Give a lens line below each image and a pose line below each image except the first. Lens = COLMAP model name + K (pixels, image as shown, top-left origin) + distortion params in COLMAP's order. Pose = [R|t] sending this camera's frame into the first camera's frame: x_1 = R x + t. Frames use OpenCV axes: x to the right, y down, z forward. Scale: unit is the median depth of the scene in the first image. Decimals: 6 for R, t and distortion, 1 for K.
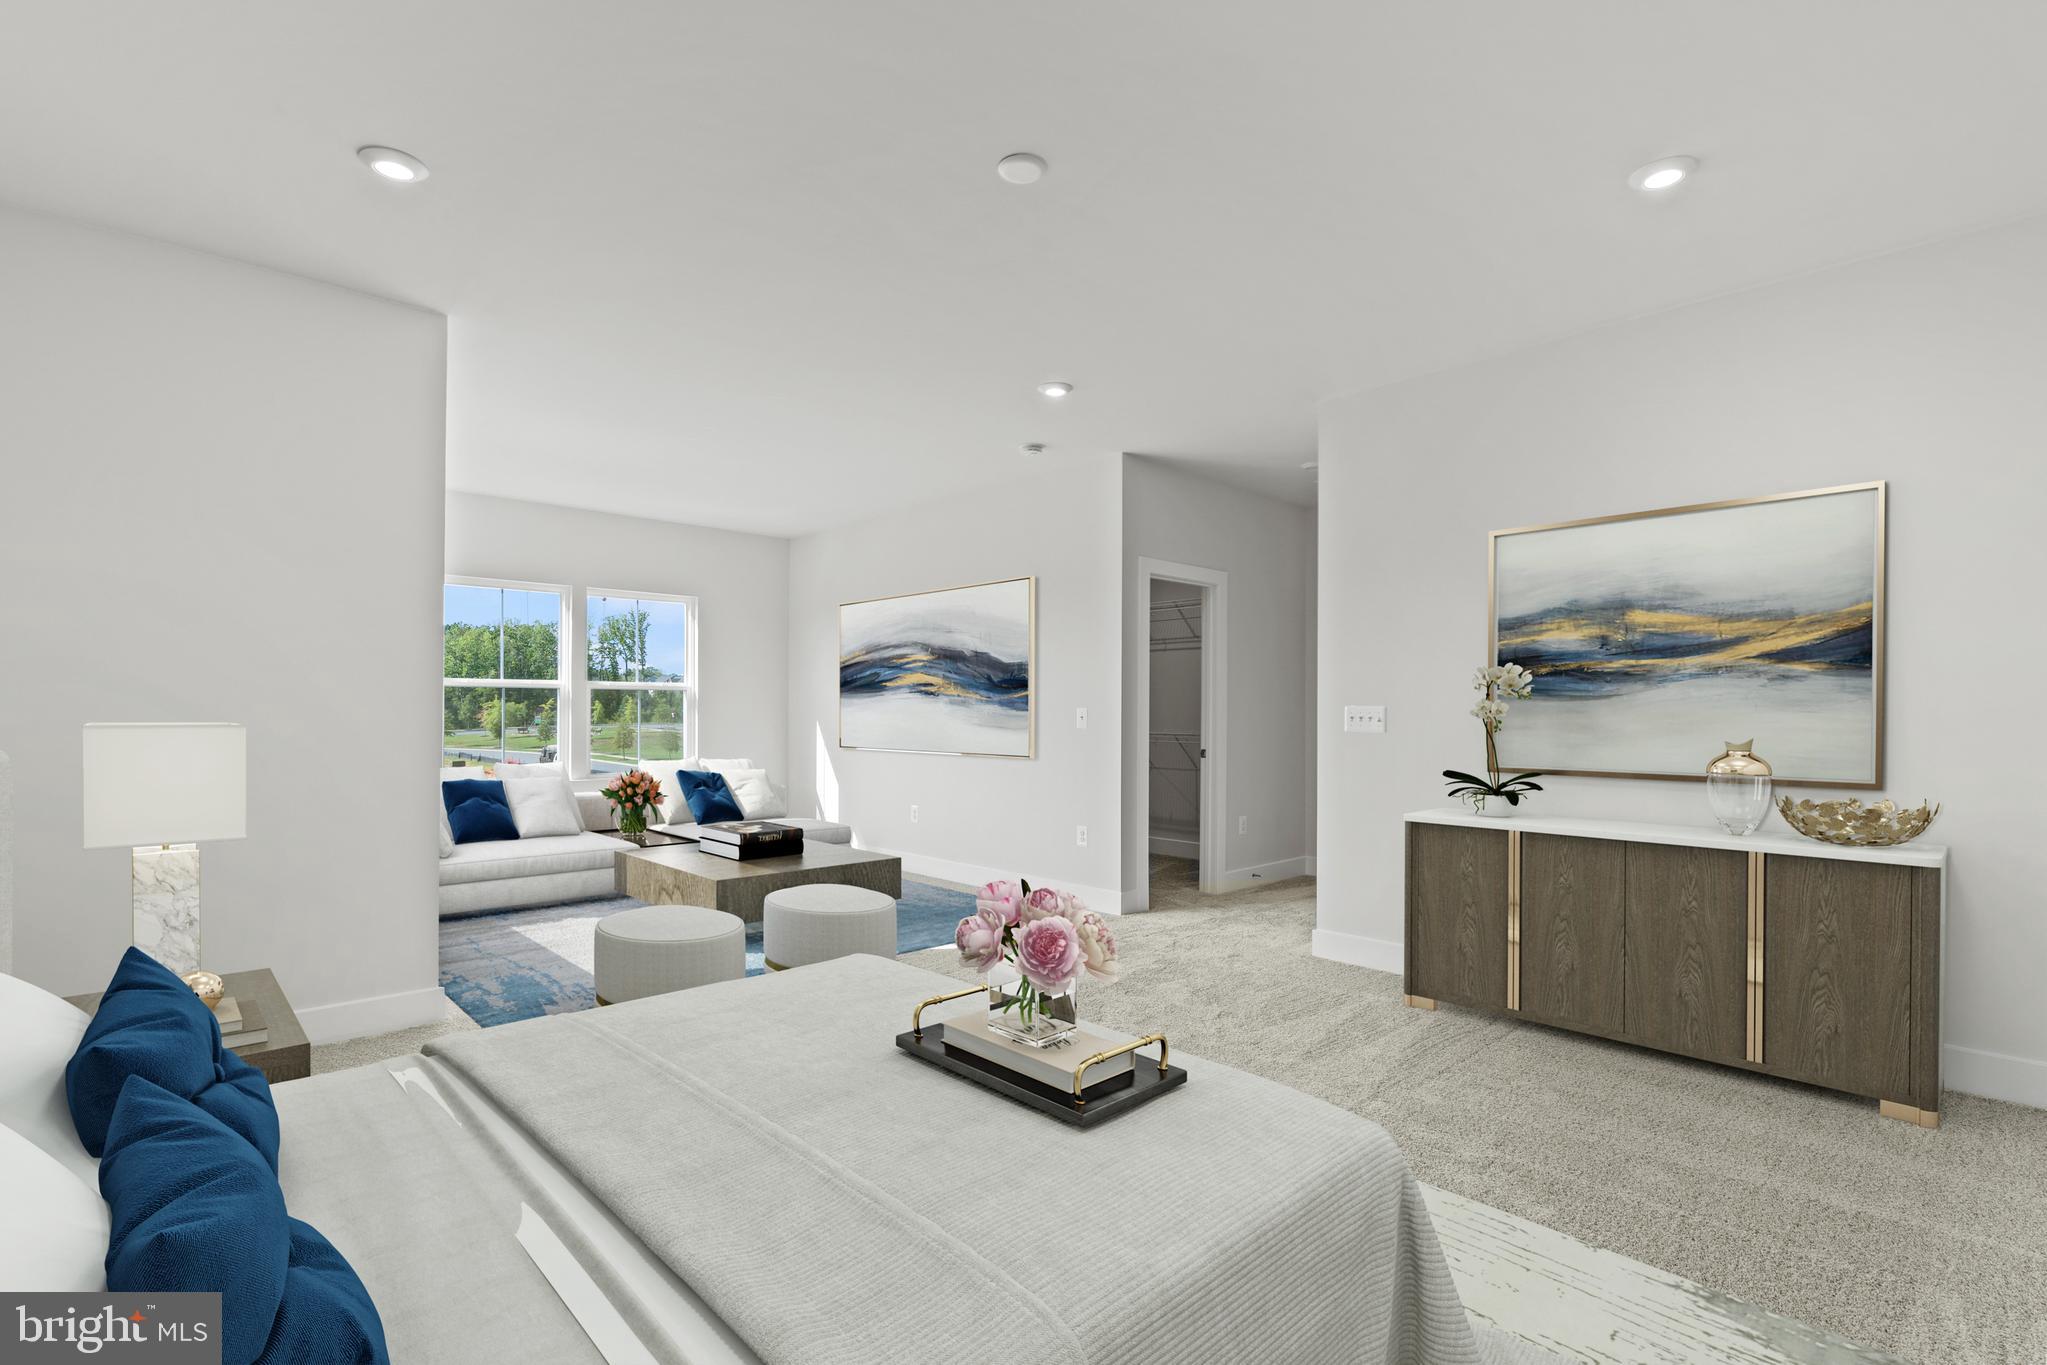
lens RADIAL K [[932.3, 0, 1023.5], [0, 932.3, 715.1], [0, 0, 1]] dist [0.000225, 0.000002]
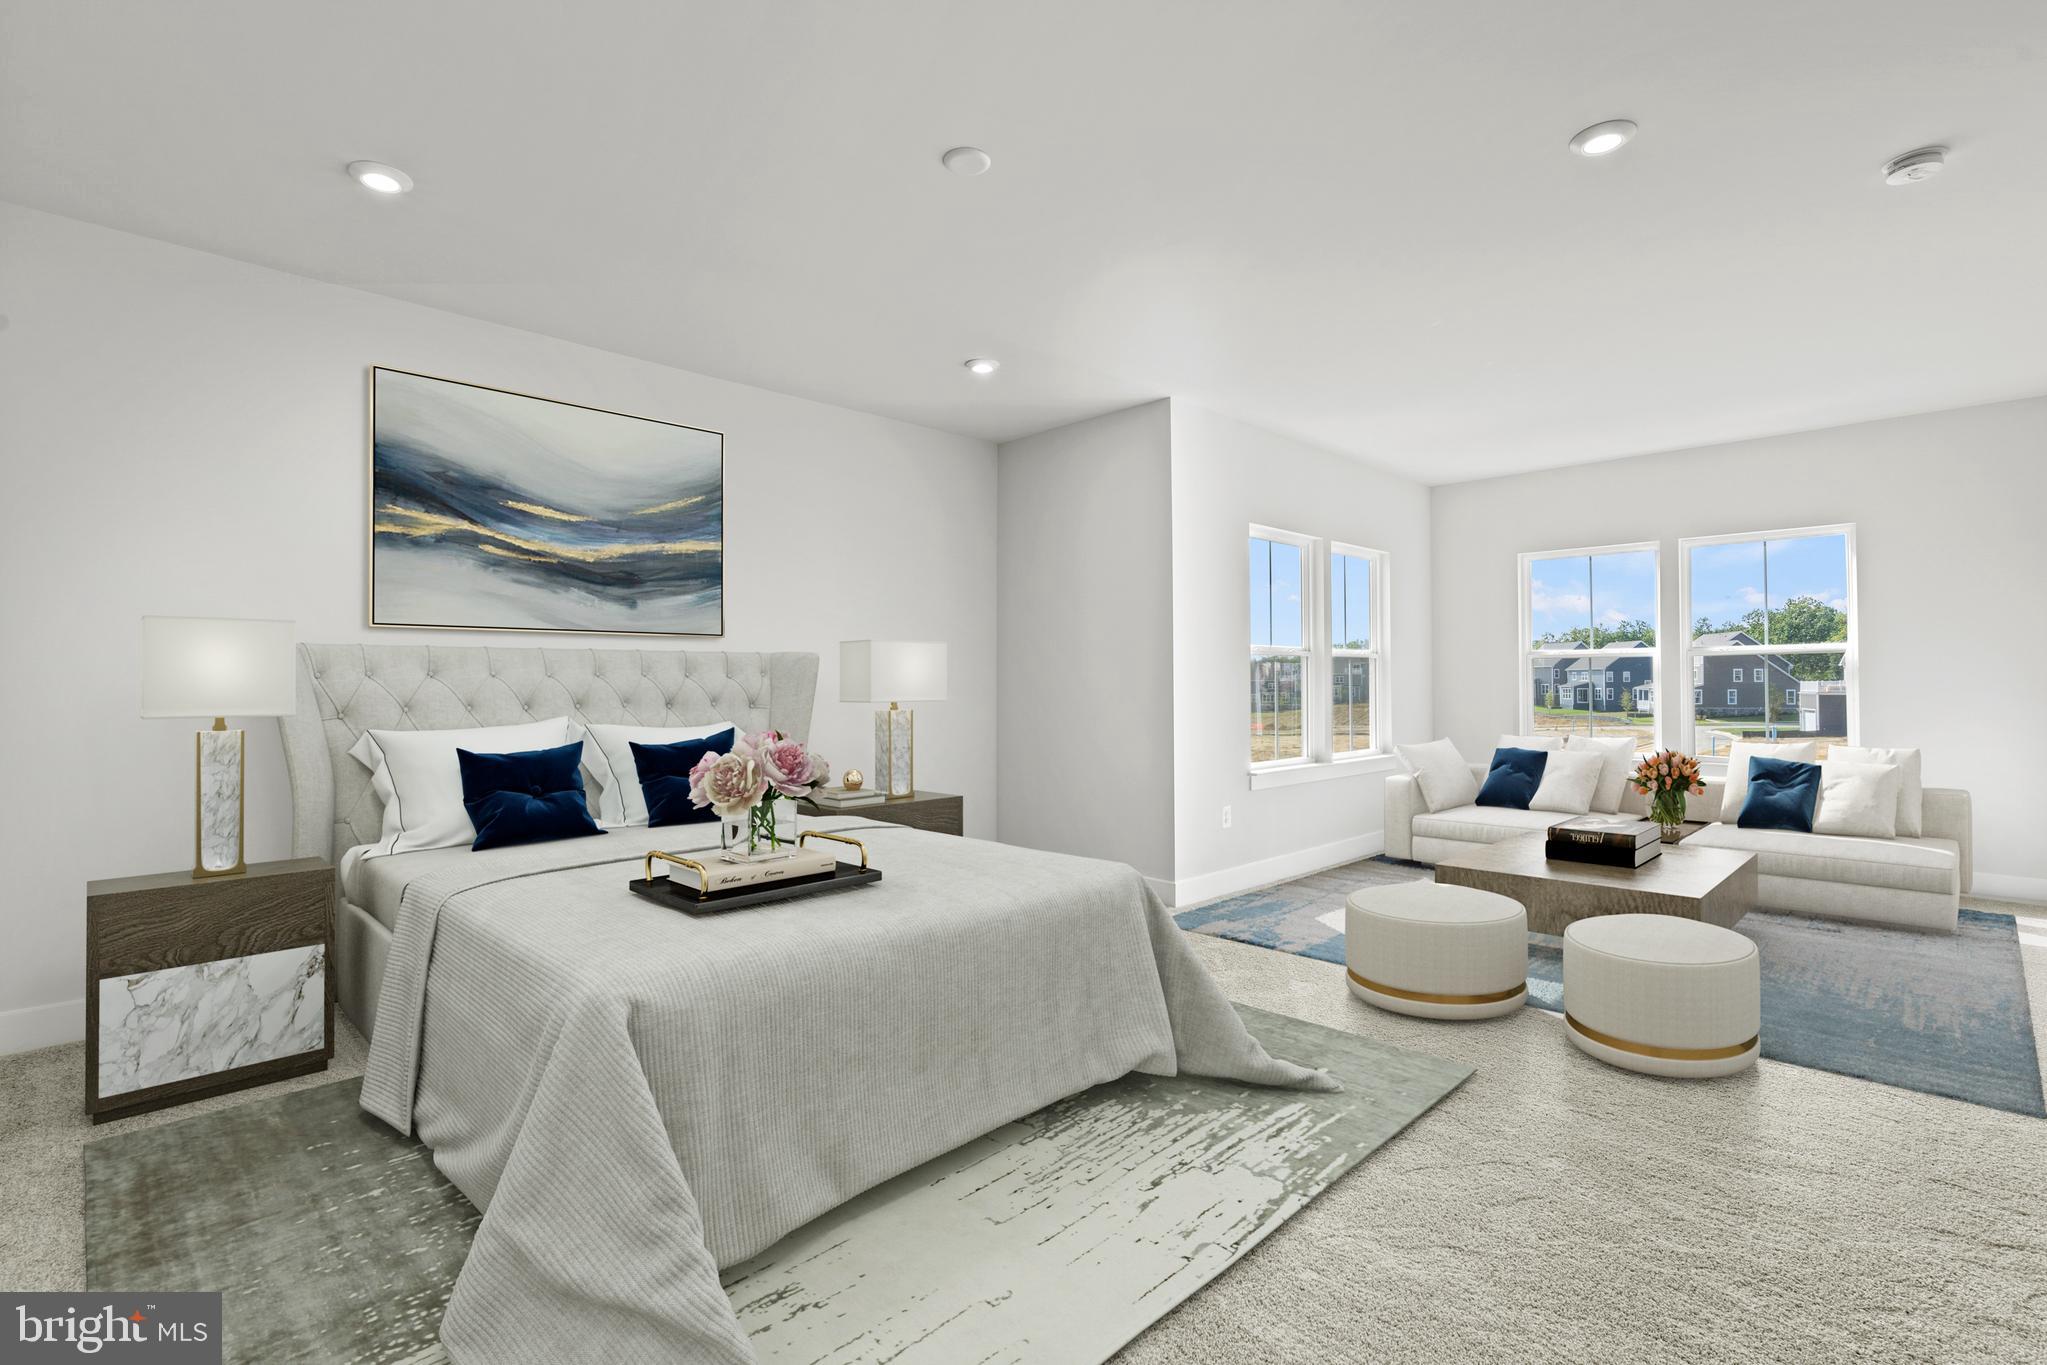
lens RADIAL K [[922.9, 0, 1023.5], [0, 922.9, 682.5], [0, 0, 1]] dist [0.000544, 0.000023]
pose [[0.003089, -0.000936, -0.999995, 0.509166], [-0.003648, 0.999993, -0.000947, 0.000350], [0.999989, 0.003651, 0.003086, 0.505216]]
